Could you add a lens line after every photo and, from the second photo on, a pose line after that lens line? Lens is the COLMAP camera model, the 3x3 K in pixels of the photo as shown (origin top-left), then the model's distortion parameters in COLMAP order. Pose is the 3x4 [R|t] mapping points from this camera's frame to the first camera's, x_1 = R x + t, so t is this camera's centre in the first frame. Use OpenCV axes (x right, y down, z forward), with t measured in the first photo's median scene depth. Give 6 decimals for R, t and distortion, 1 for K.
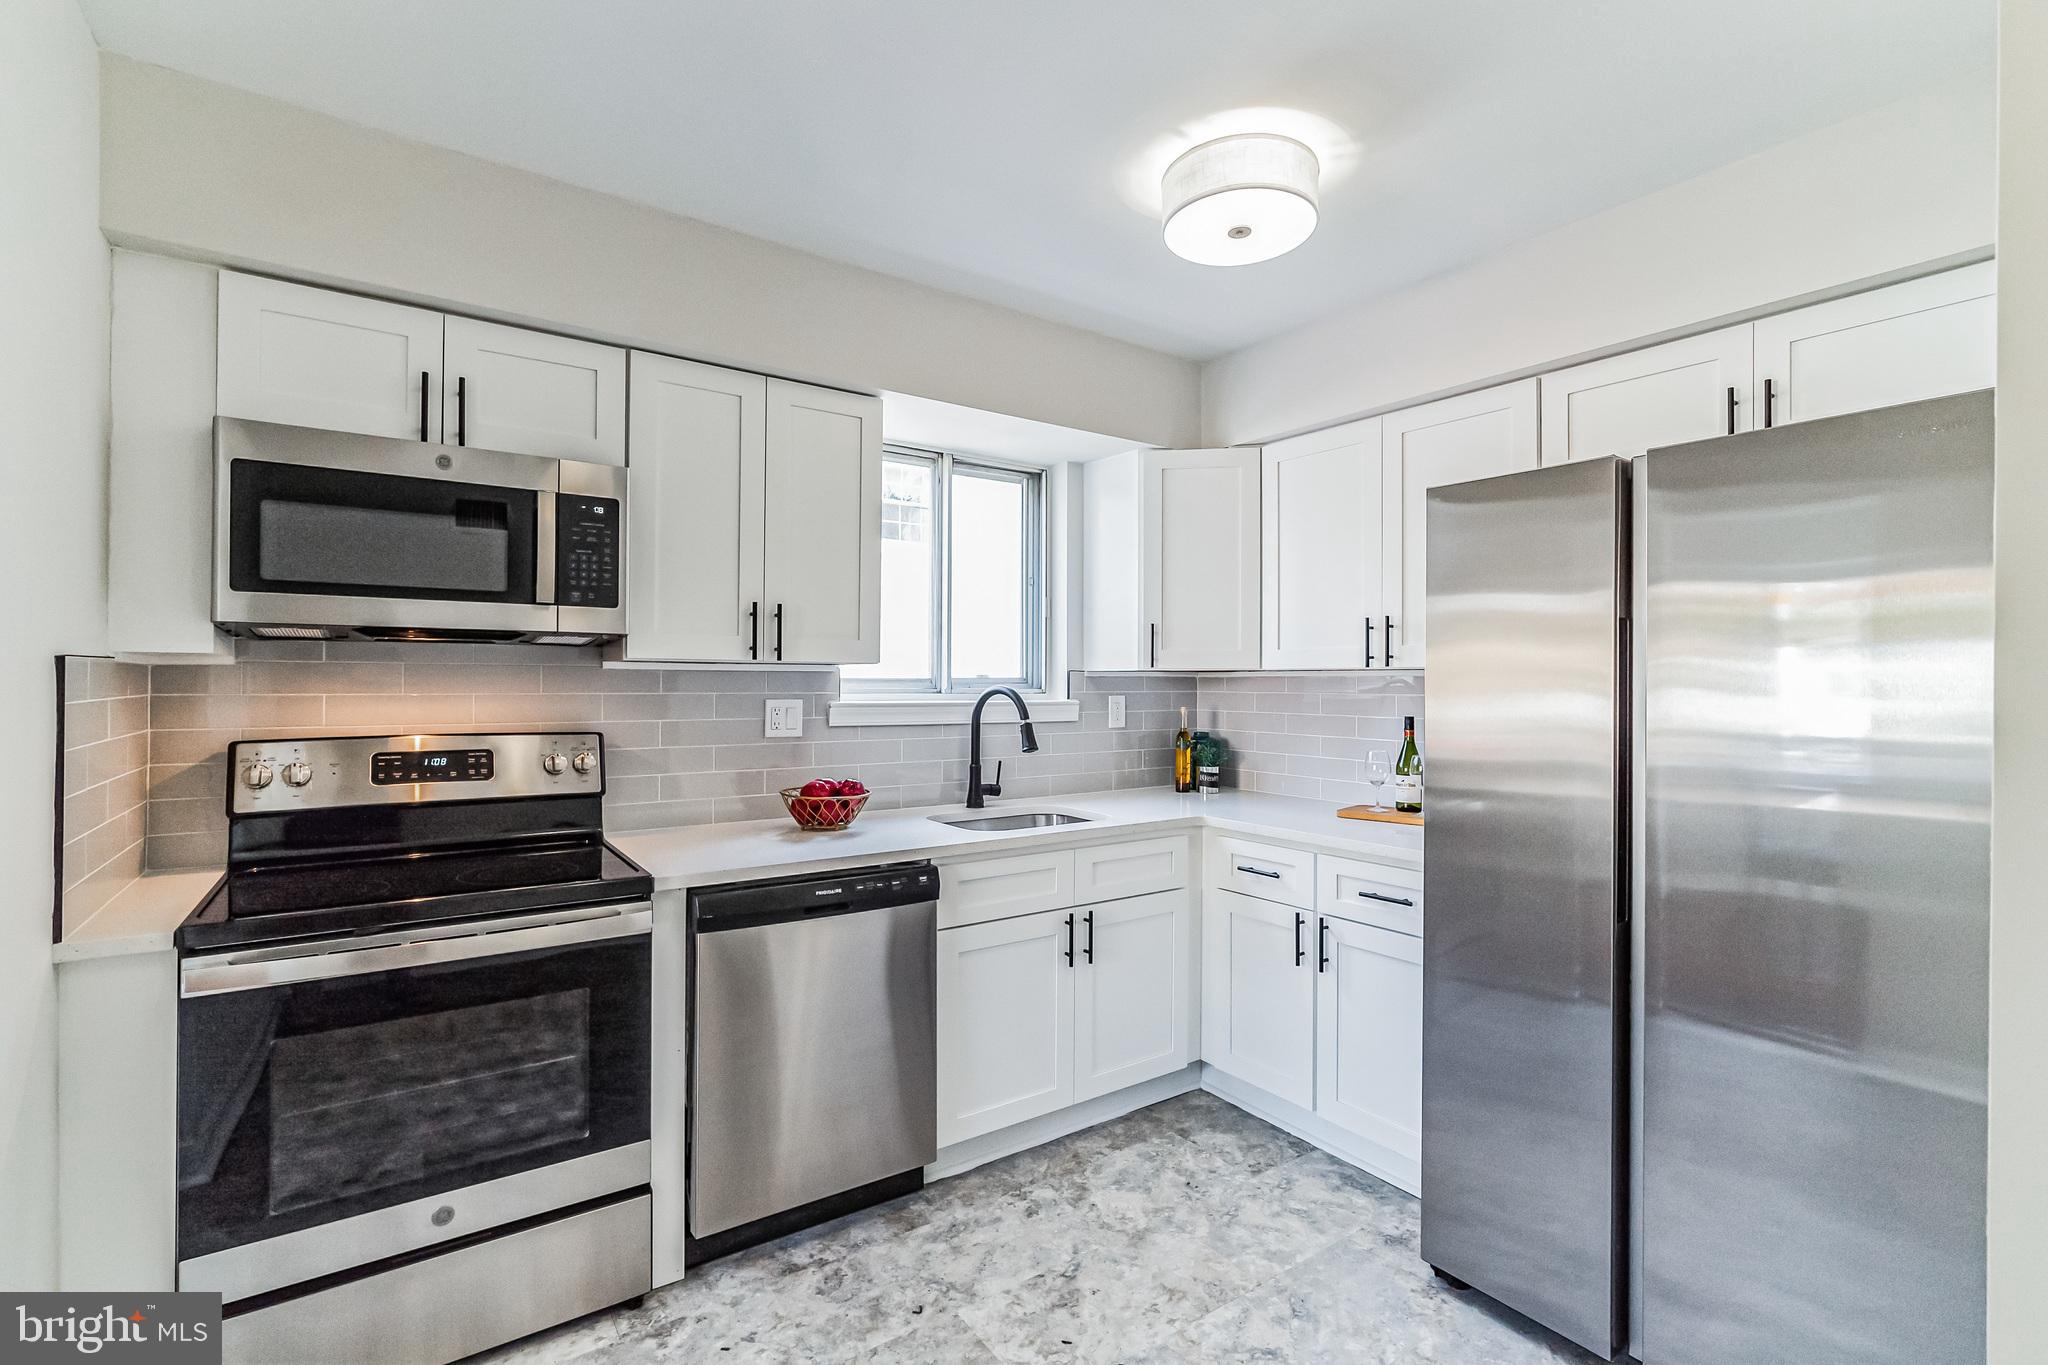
lens RADIAL K [[919.9, 0, 1027.0], [0, 919.9, 676.6], [0, 0, 1]] dist [-0.010149, 0.001551]
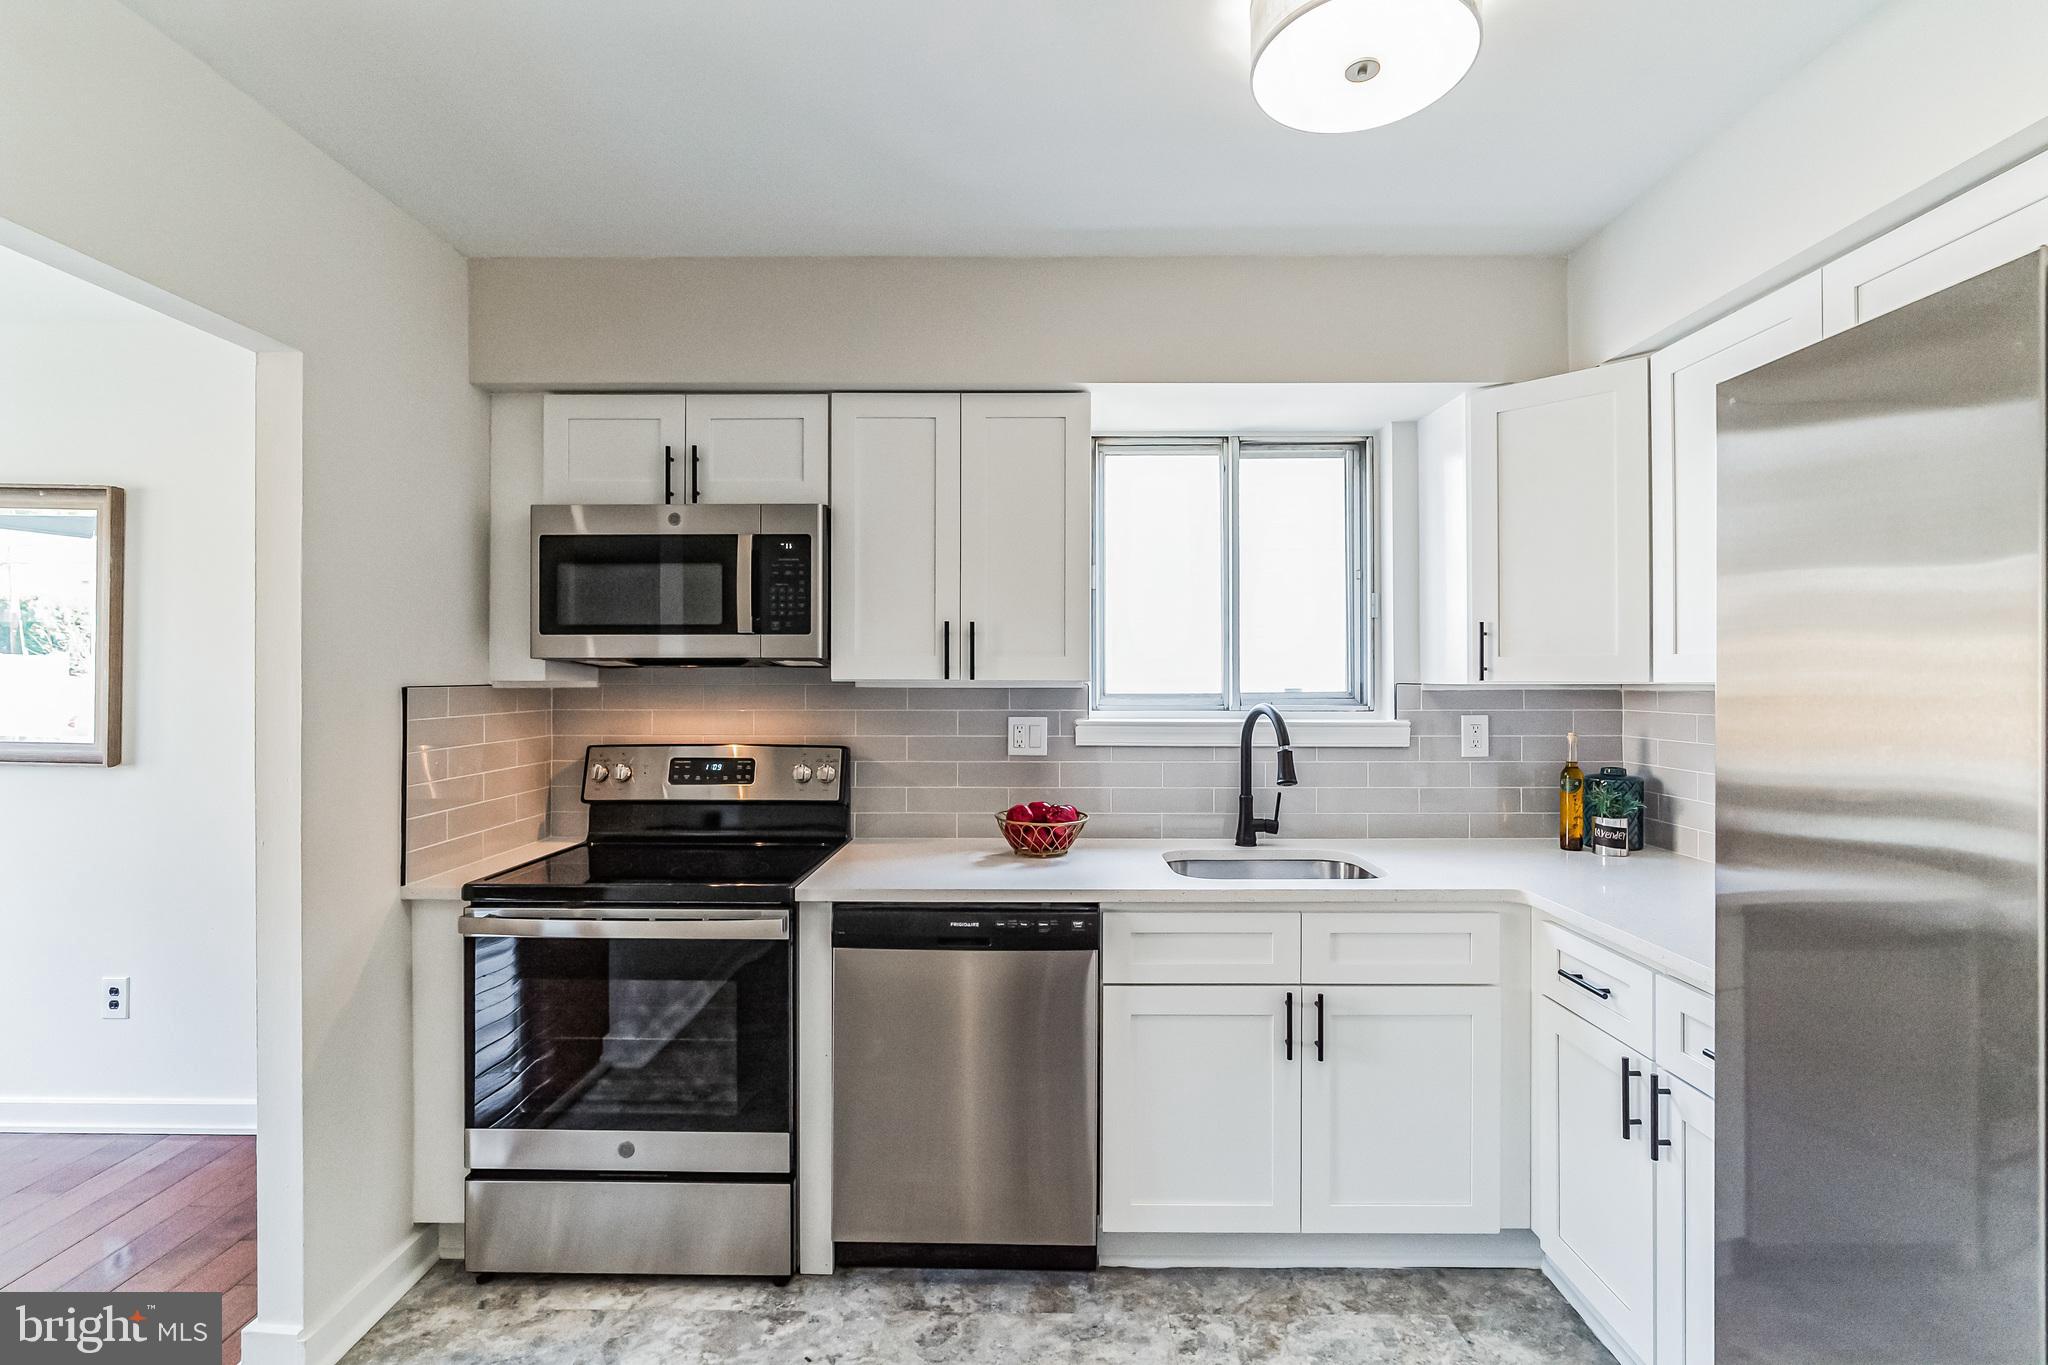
lens RADIAL K [[919.9, 0, 1027.0], [0, 919.9, 676.6], [0, 0, 1]] dist [-0.010149, 0.001551]
pose [[0.812494, -0.006976, -0.582928, 0.359028], [0.006635, 0.999974, -0.002718, -0.017957], [0.582932, -0.001659, 0.812519, 0.239359]]
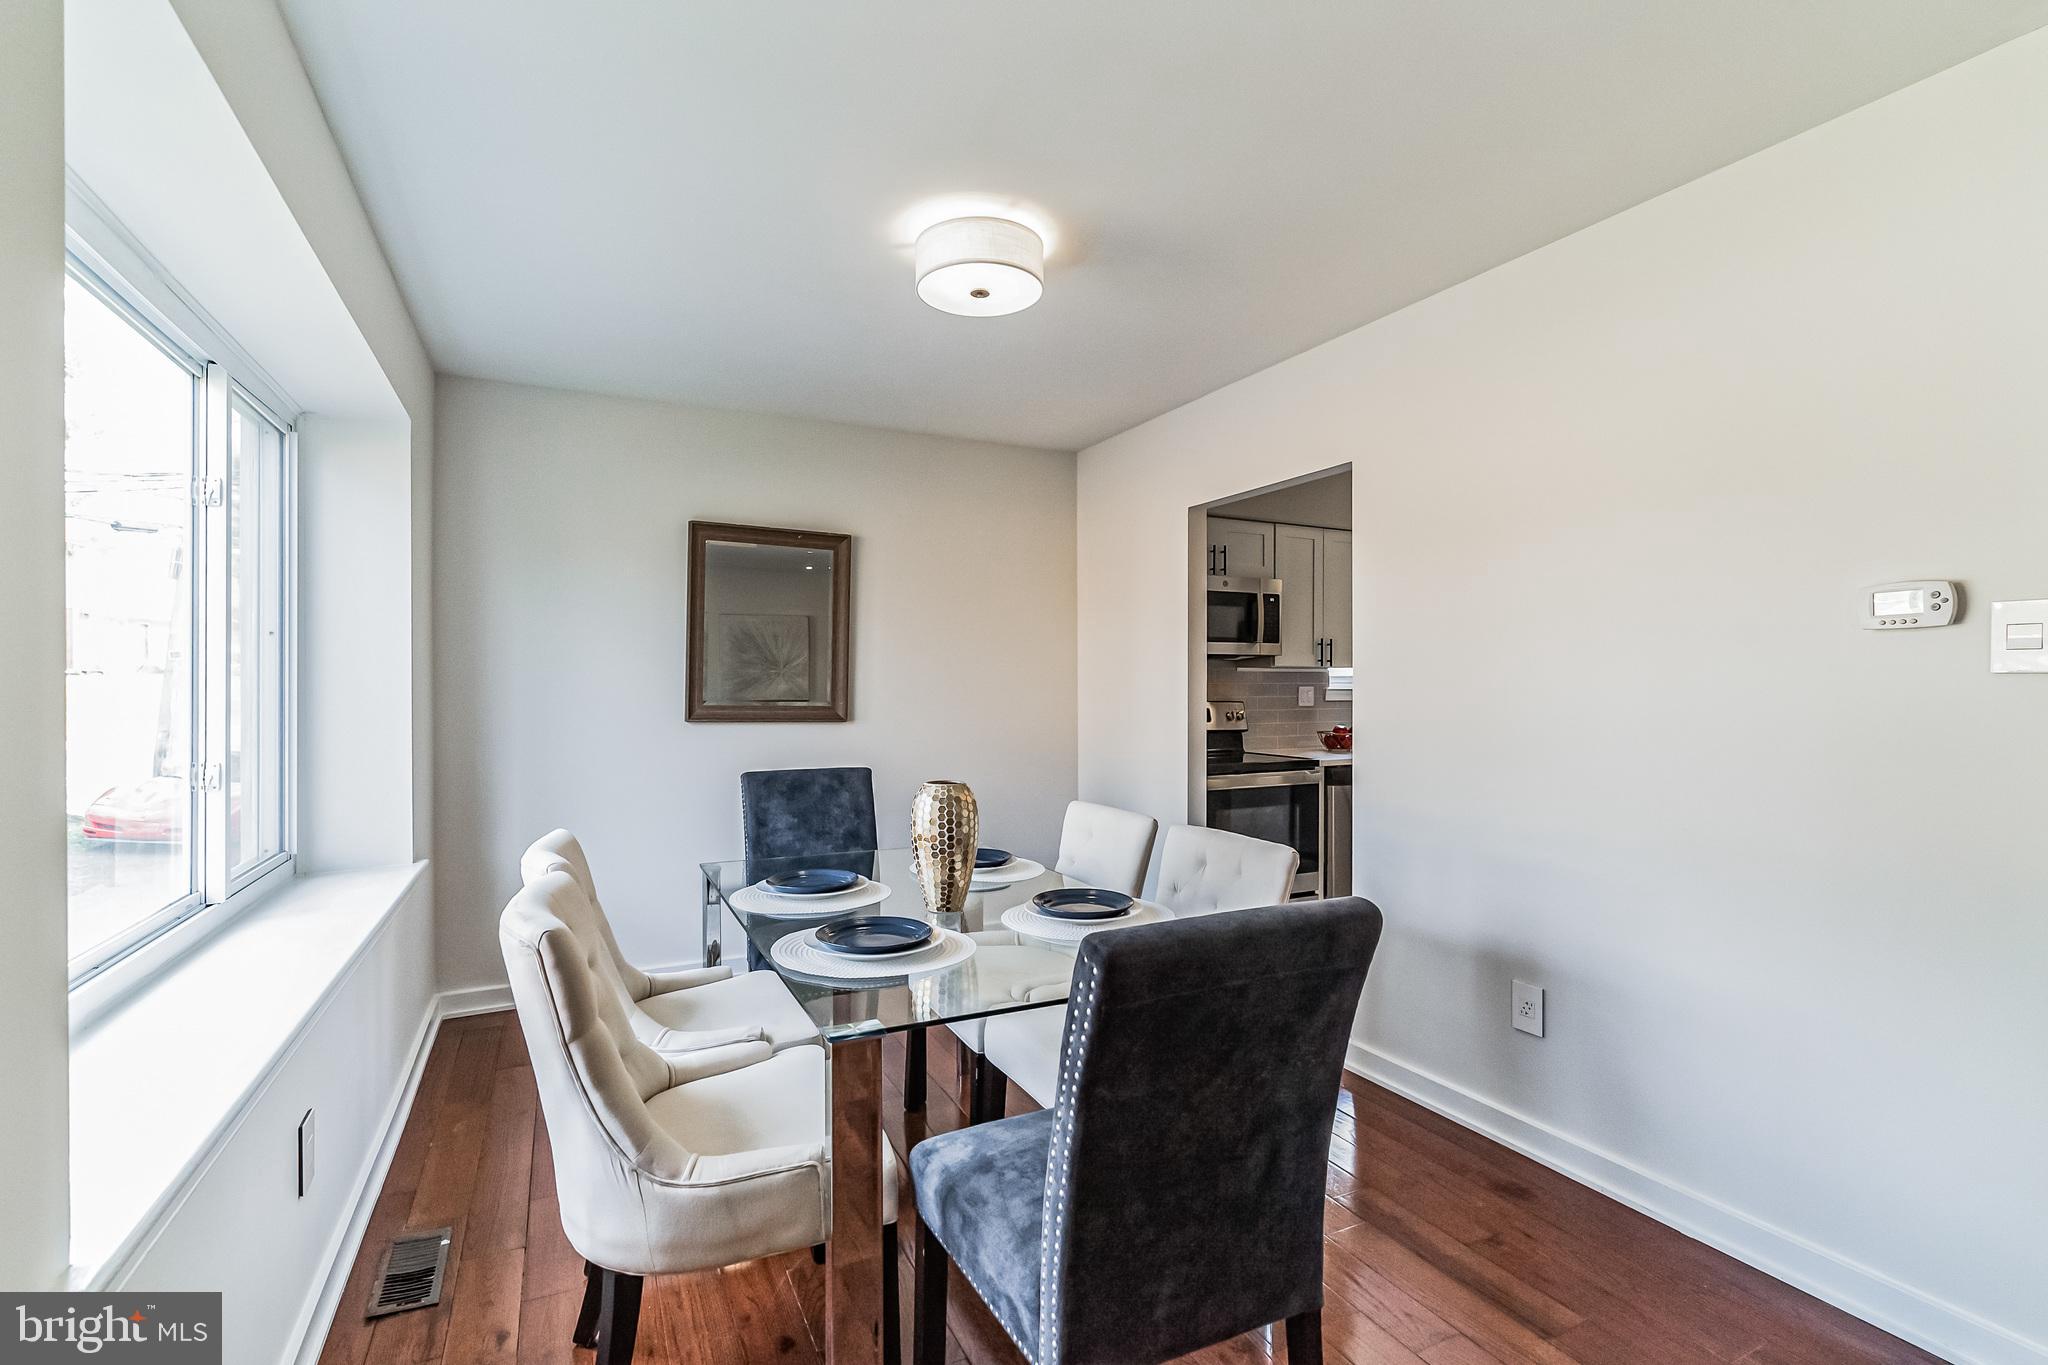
lens RADIAL K [[919.9, 0, 1027.0], [0, 919.9, 676.6], [0, 0, 1]] dist [-0.010149, 0.001551]
pose [[0.987347, -0.006942, -0.158422, -0.628462], [0.006766, 0.999976, -0.001650, 0.004078], [0.158430, 0.000558, 0.987370, -1.162004]]
